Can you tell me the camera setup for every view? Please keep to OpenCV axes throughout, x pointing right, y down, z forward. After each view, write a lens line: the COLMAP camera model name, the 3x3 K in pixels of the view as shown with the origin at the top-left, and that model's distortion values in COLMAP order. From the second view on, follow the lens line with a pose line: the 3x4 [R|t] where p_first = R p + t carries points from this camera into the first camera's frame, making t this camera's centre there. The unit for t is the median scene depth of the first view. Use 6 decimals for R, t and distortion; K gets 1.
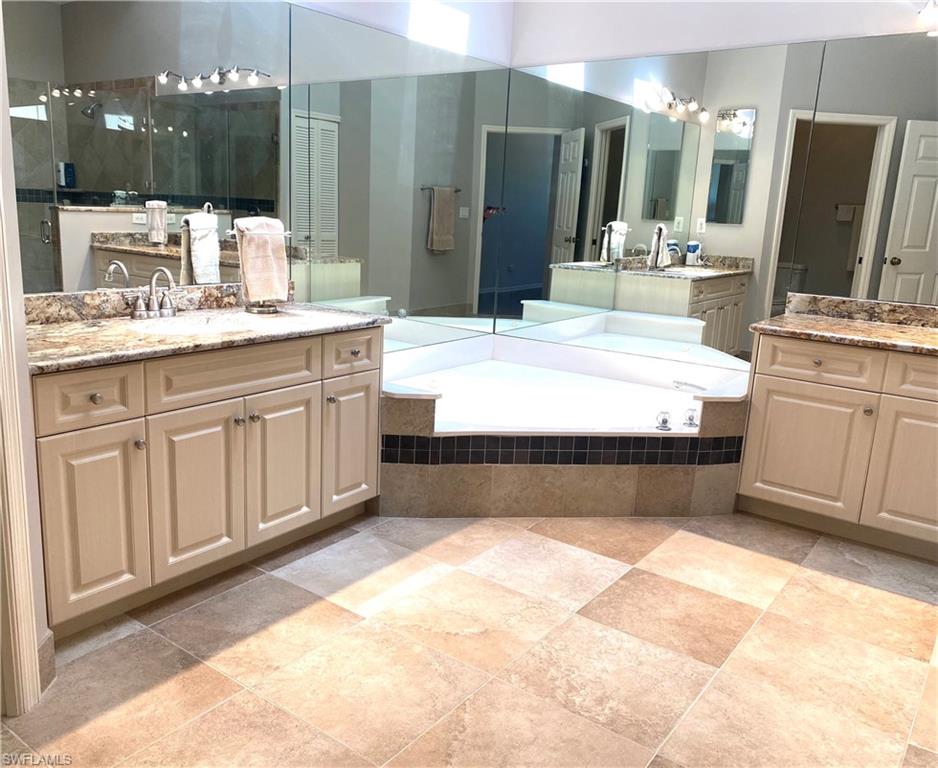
lens RADIAL K [[779.4, 0, 469.0], [0, 779.4, 384.0], [0, 0, 1]] dist [0.087769, -0.147031]
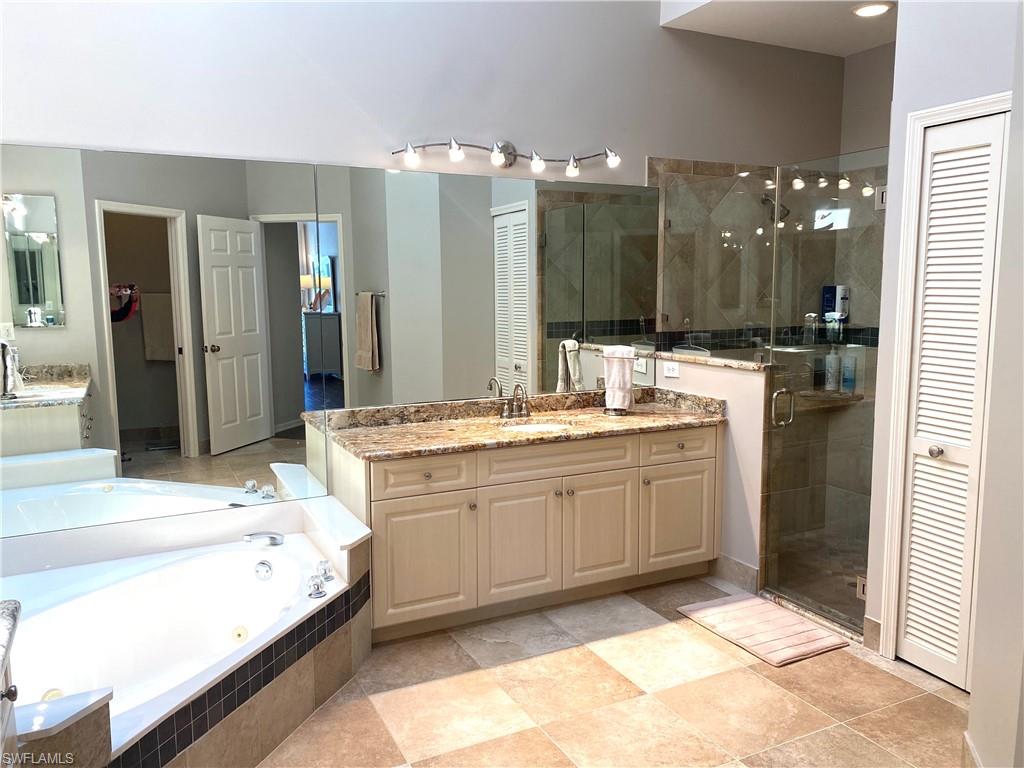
lens RADIAL K [[774.7, 0, 512.0], [0, 774.7, 384.0], [0, 0, 1]] dist [0.025444, -0.003965]
pose [[0.454471, -0.158545, 0.876539, -0.377422], [0.221024, 0.973330, 0.061455, -0.178916], [-0.862905, 0.165807, 0.477392, 0.383208]]
